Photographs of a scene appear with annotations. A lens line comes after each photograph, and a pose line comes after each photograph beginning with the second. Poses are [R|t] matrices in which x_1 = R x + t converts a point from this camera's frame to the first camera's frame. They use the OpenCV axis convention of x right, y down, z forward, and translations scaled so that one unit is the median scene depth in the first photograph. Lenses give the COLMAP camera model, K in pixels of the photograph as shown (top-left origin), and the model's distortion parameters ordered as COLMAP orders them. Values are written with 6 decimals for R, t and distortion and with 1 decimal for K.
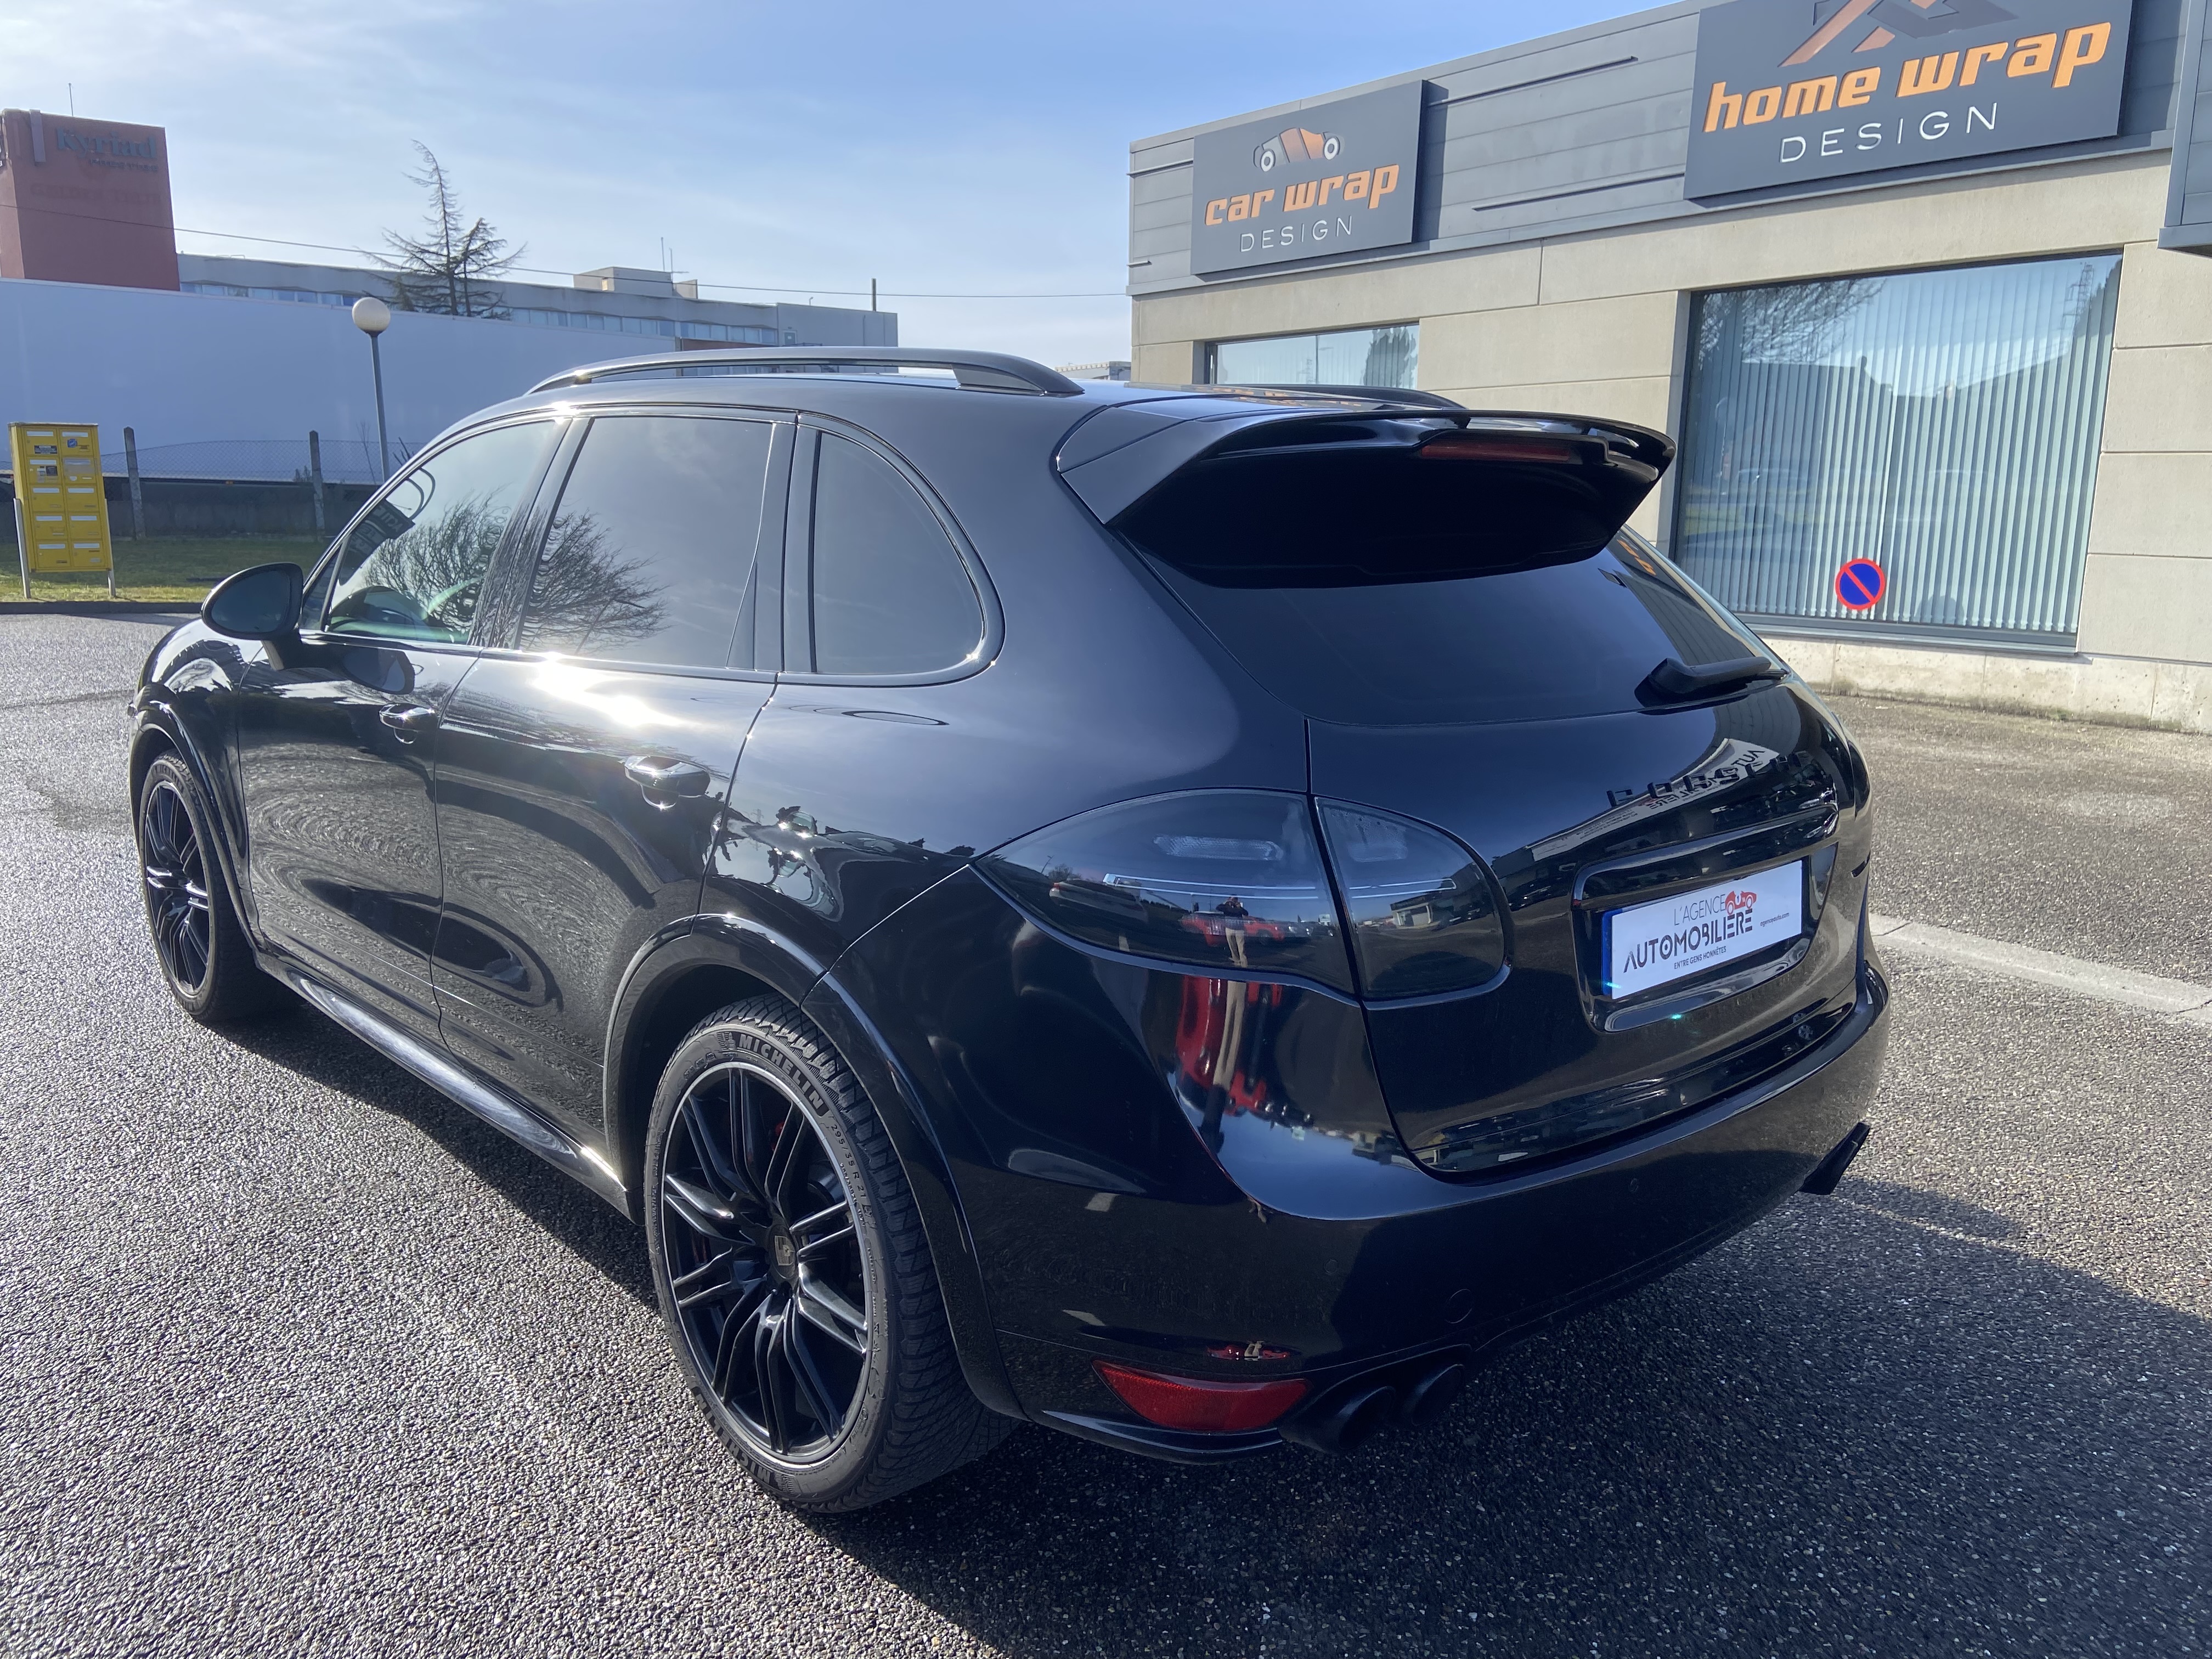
lens RADIAL K [[1674.3, 0, 1107.6], [0, 1674.3, 844.5], [0, 0, 1]] dist [0.132482, -0.146128]
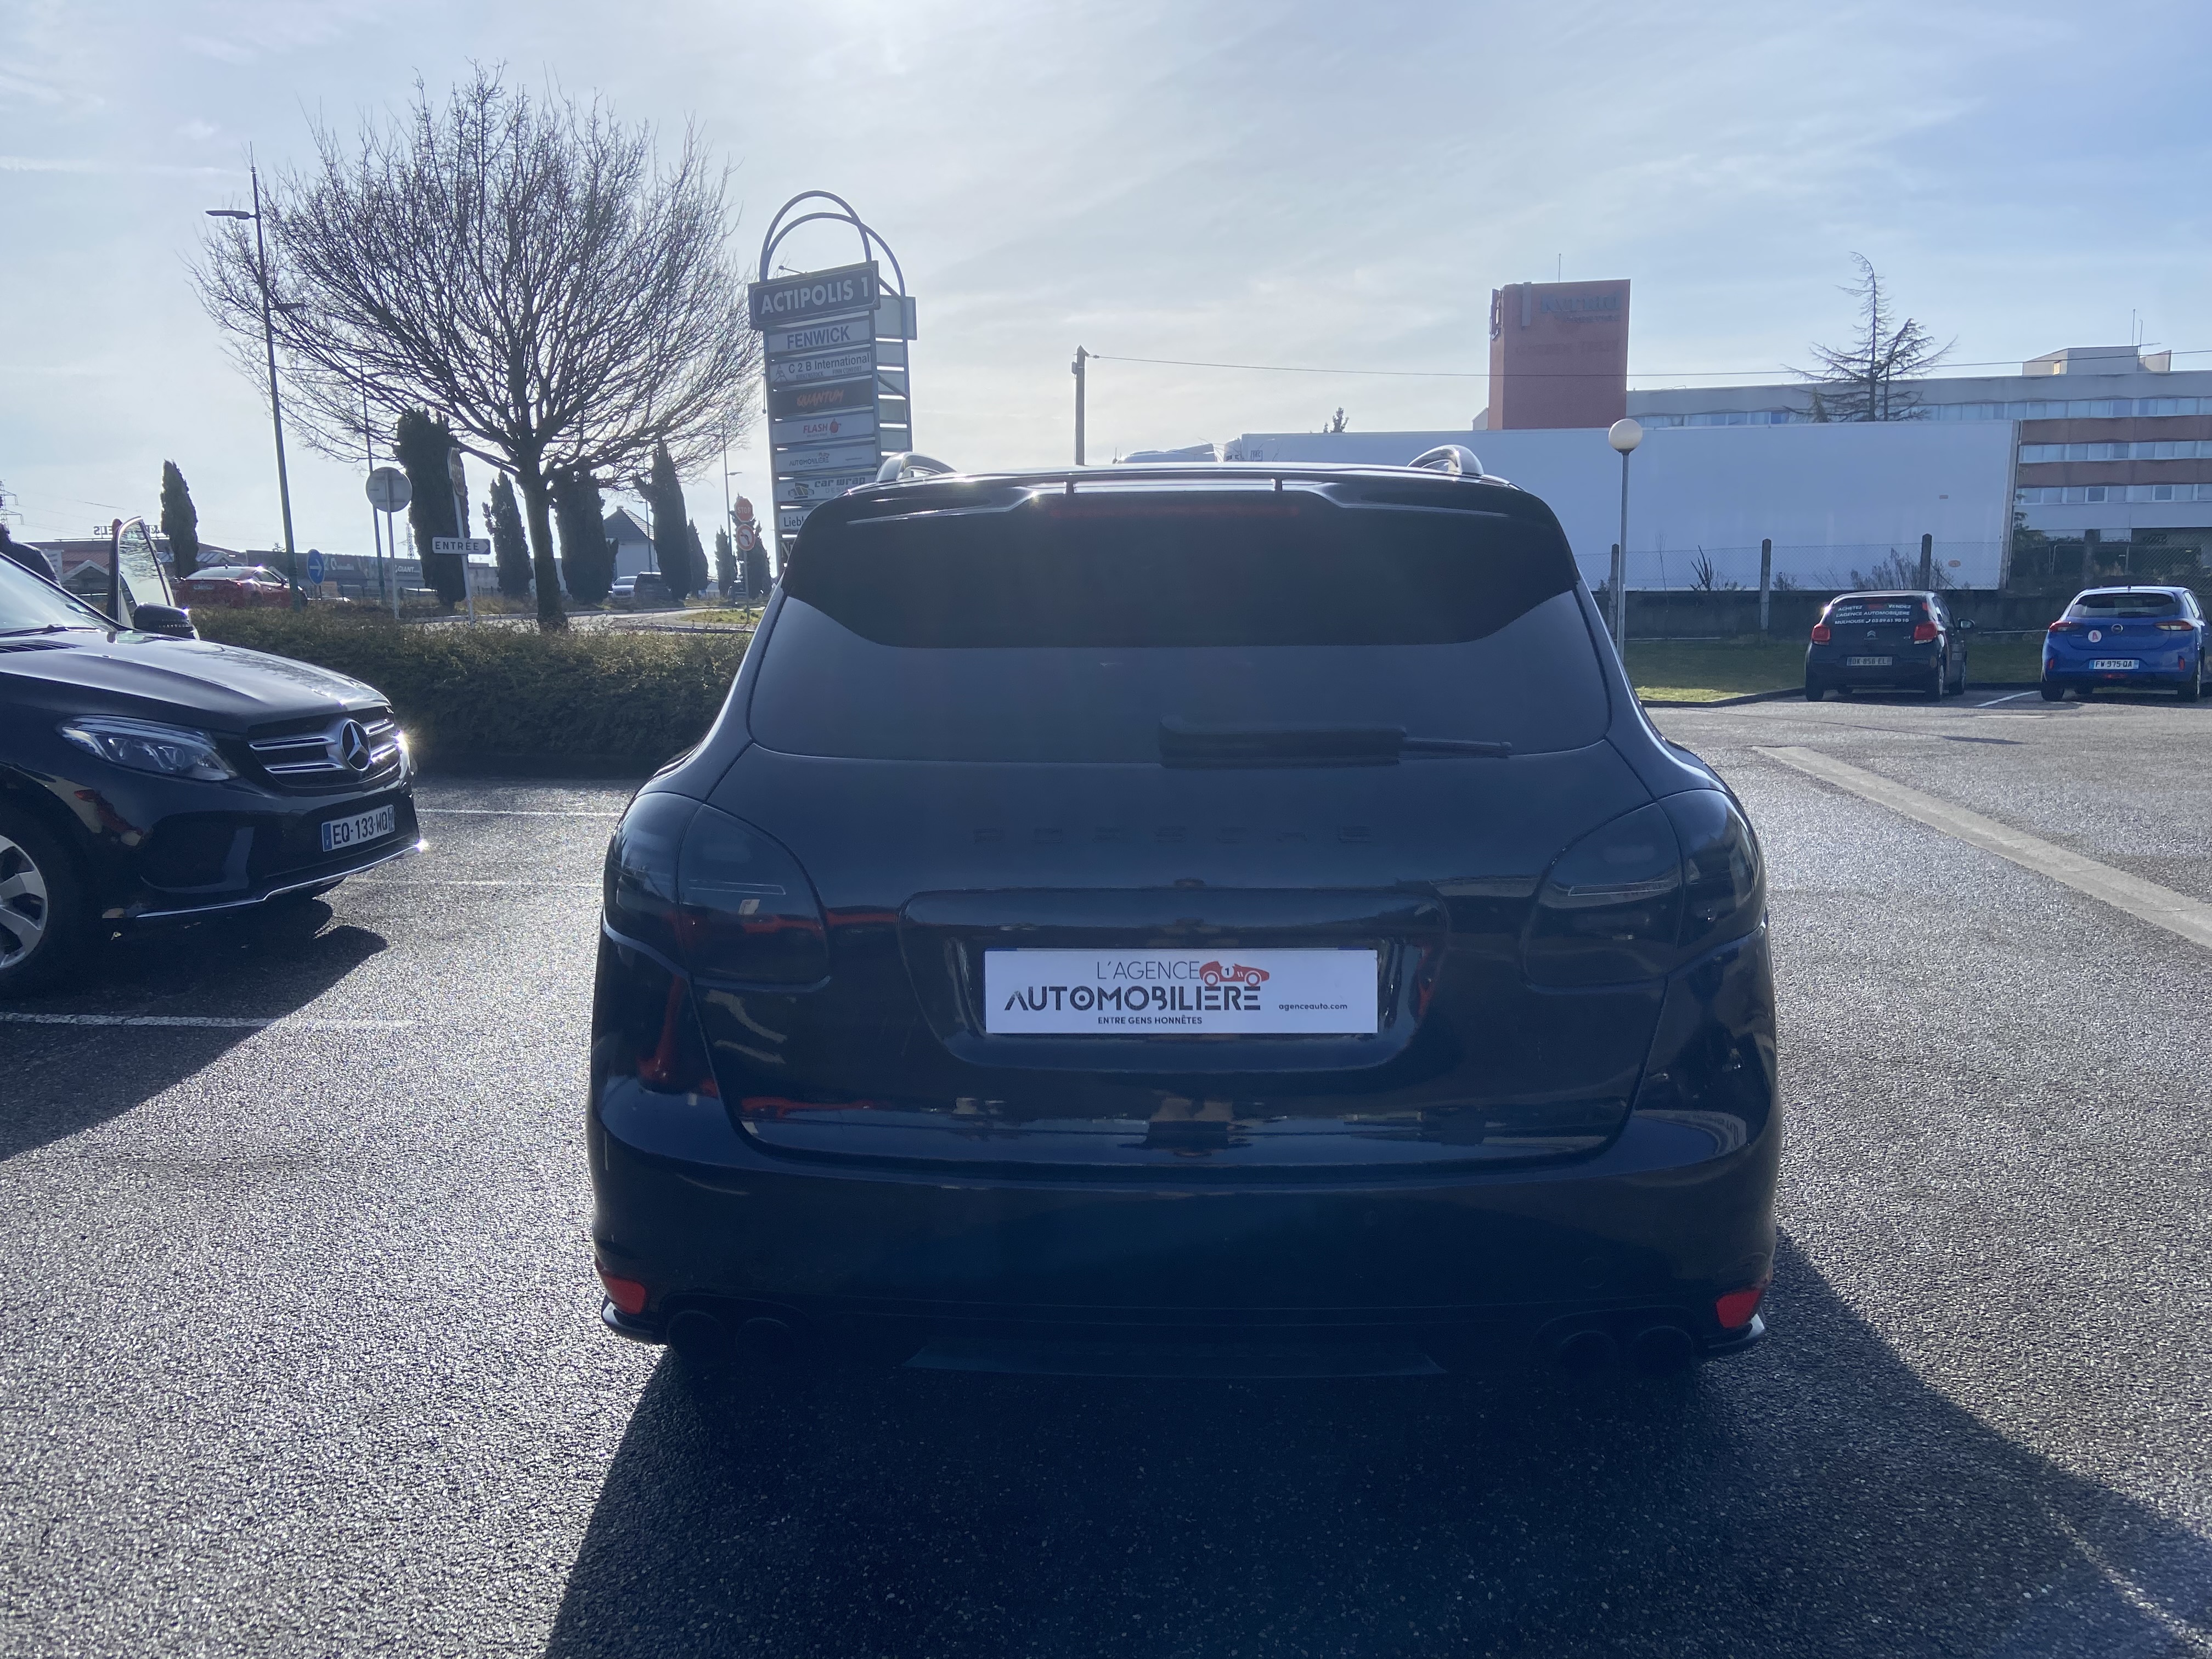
lens RADIAL K [[1687.0, 0, 1115.4], [0, 1687.0, 867.6], [0, 0, 1]] dist [0.141344, -0.184451]
pose [[0.702992, 0.092351, -0.705176, 1.001269], [-0.126874, 0.991913, 0.003421, -0.020686], [0.699789, 0.087064, 0.709024, 0.294860]]
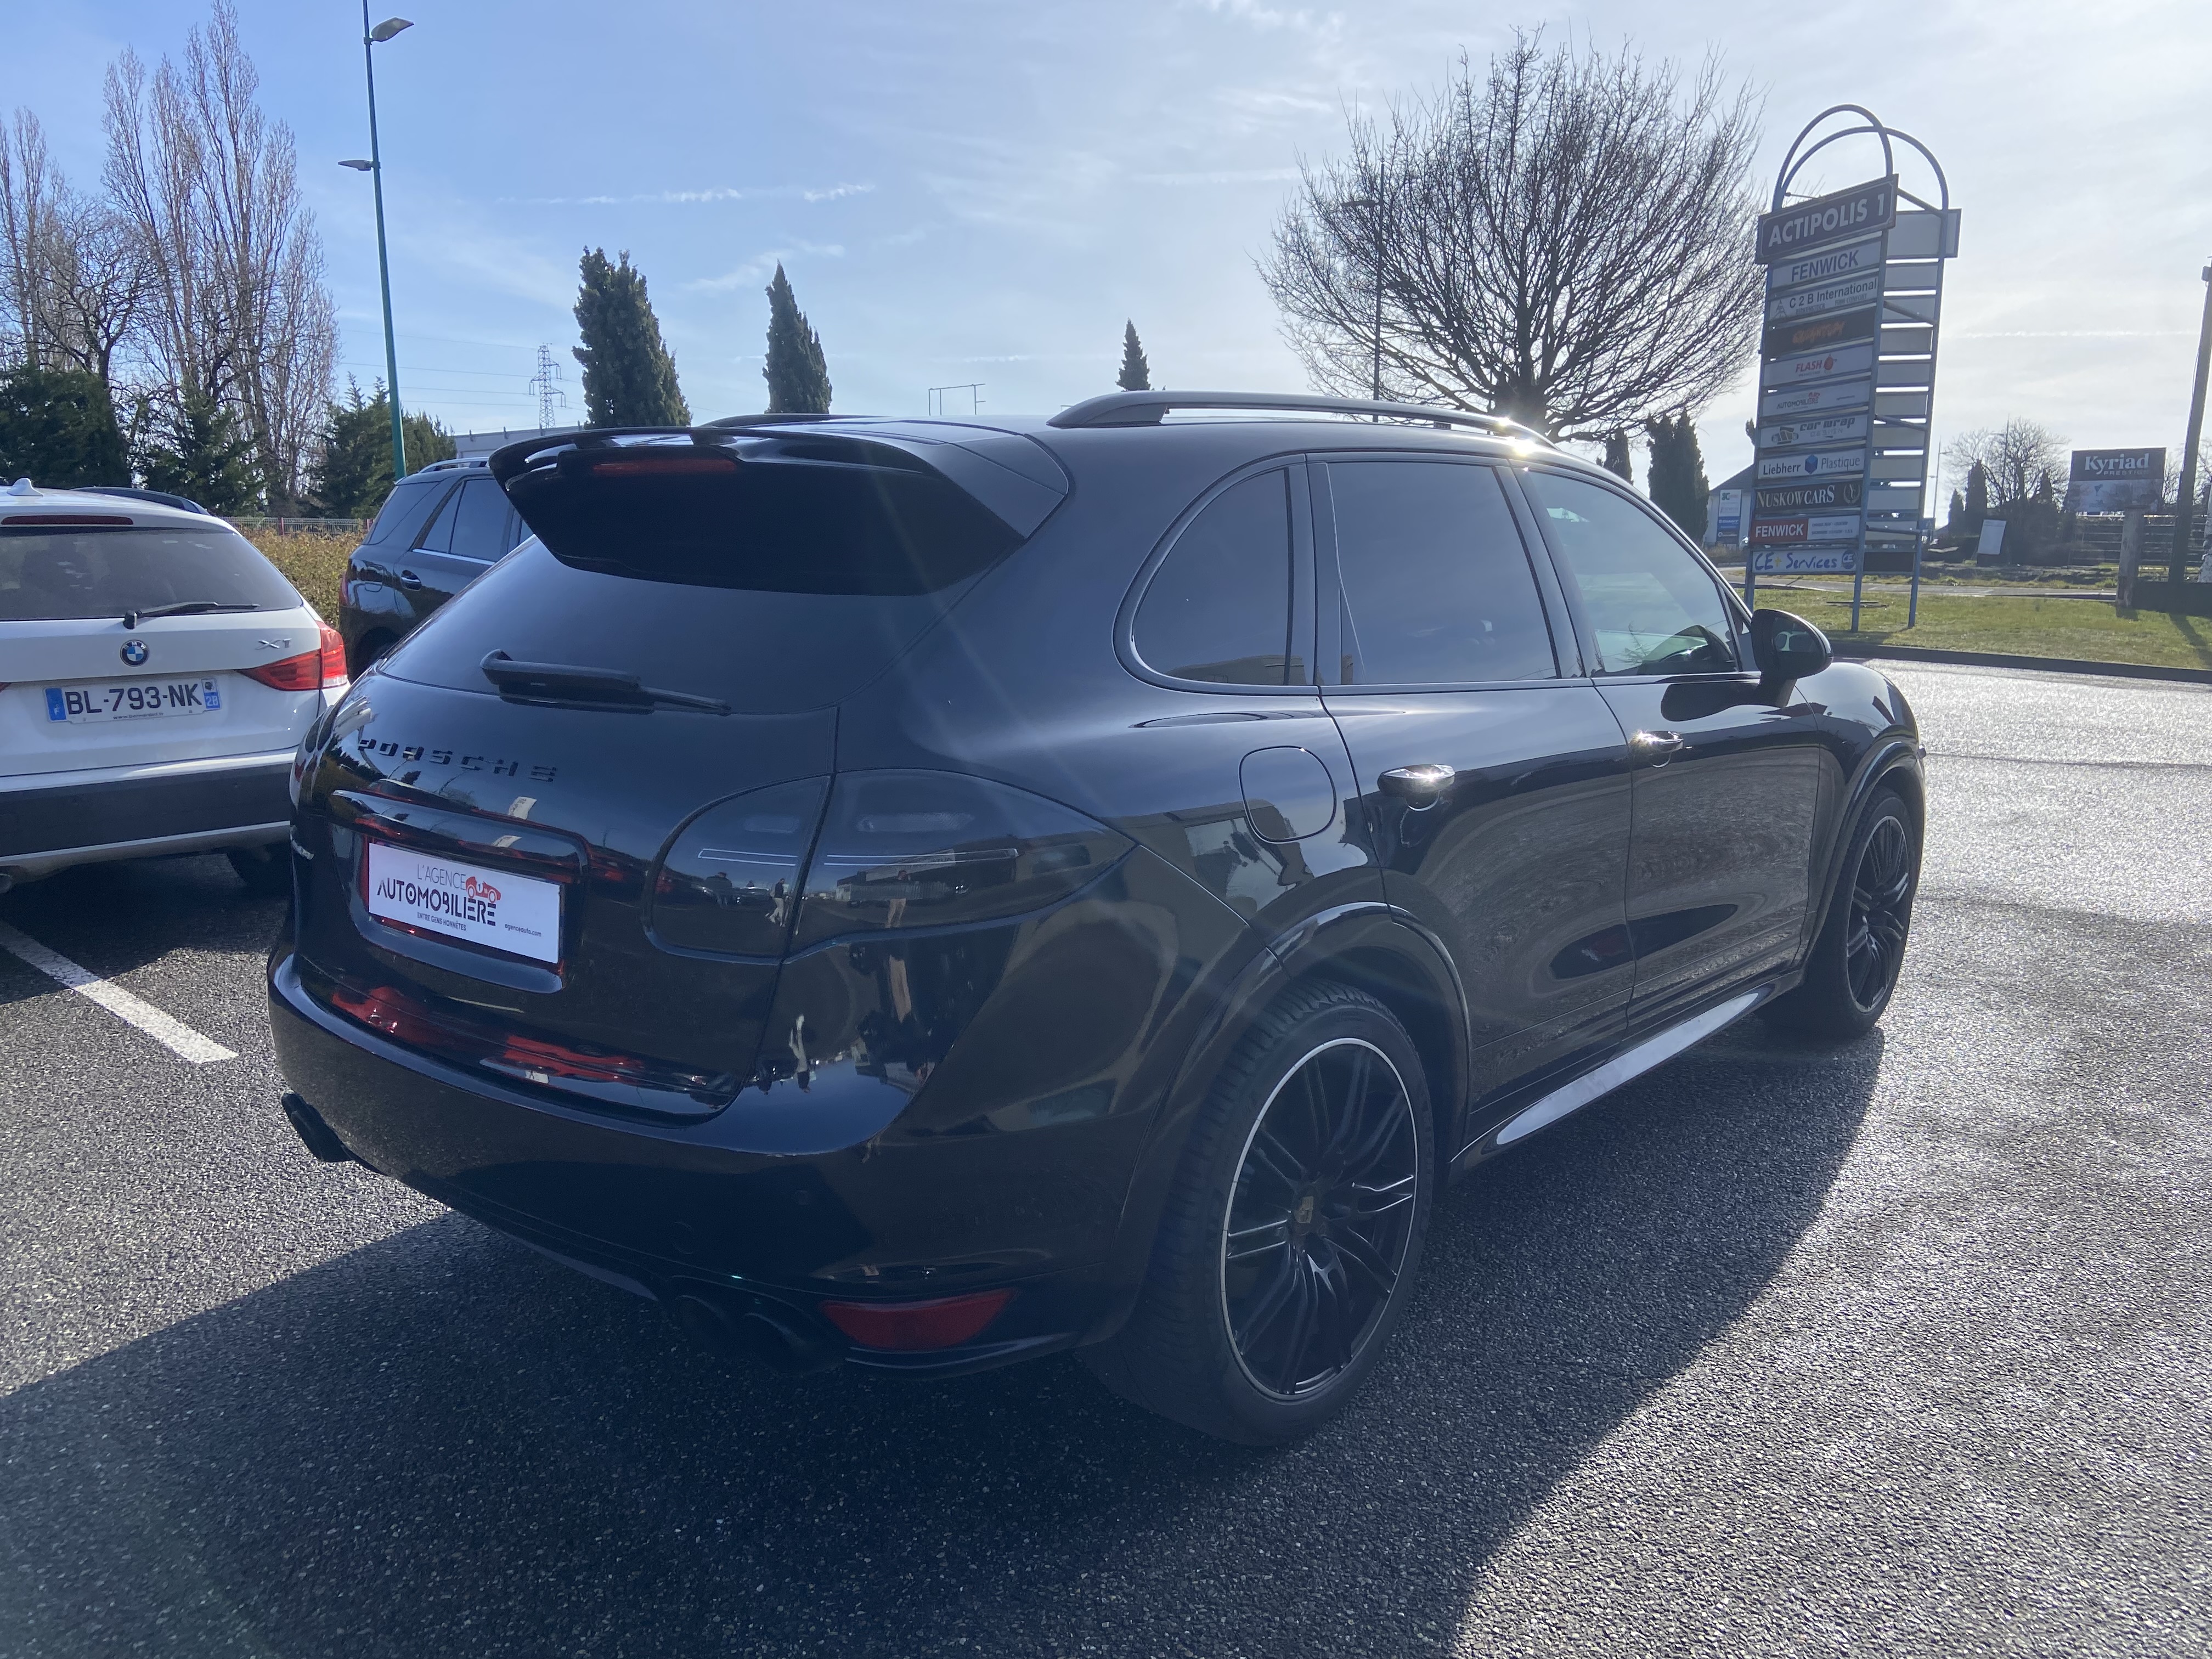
lens RADIAL K [[1687.0, 0, 1115.4], [0, 1687.0, 867.6], [0, 0, 1]] dist [0.141344, -0.184451]
pose [[0.116973, 0.169784, -0.978515, 1.459197], [-0.210249, 0.967180, 0.142684, -0.212640], [0.970625, 0.189042, 0.148831, 1.242112]]
